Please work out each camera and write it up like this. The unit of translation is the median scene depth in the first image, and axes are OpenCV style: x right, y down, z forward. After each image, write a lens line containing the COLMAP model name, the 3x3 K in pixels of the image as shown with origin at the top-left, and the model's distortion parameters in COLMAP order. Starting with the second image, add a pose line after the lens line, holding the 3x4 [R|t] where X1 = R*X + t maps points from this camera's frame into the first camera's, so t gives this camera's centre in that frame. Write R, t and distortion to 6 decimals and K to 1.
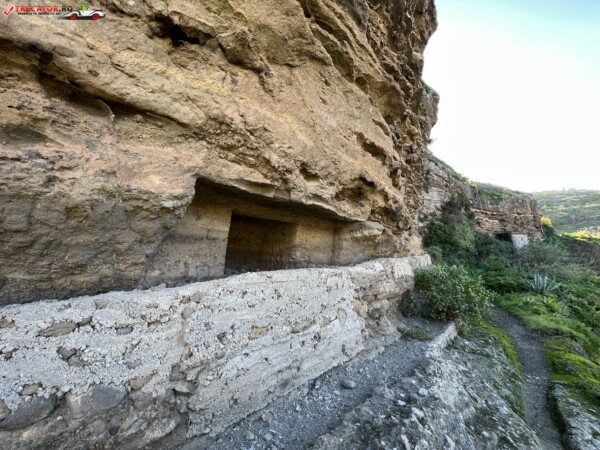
lens RADIAL K [[239.7, 0, 299.3], [0, 239.7, 226.3], [0, 0, 1]] dist [-0.003593, 0.000001]
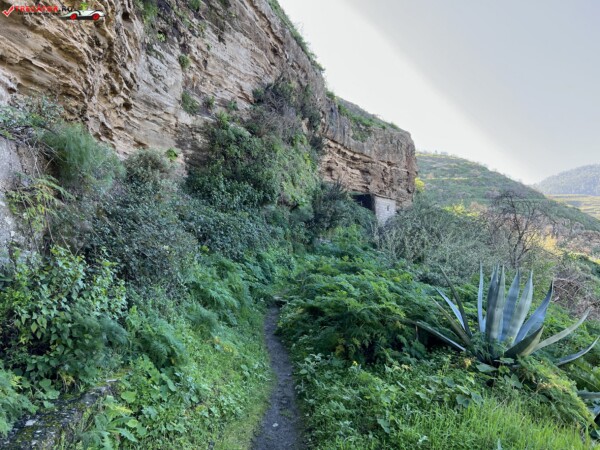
lens RADIAL K [[453.5, 0, 297.7], [0, 453.5, 225.0], [0, 0, 1]] dist [0.044487, -0.044905]
pose [[0.838909, 0.065722, 0.540290, 1.945490], [-0.124595, 0.989512, 0.073093, 0.474167], [-0.529819, -0.128635, 0.838299, 2.309982]]
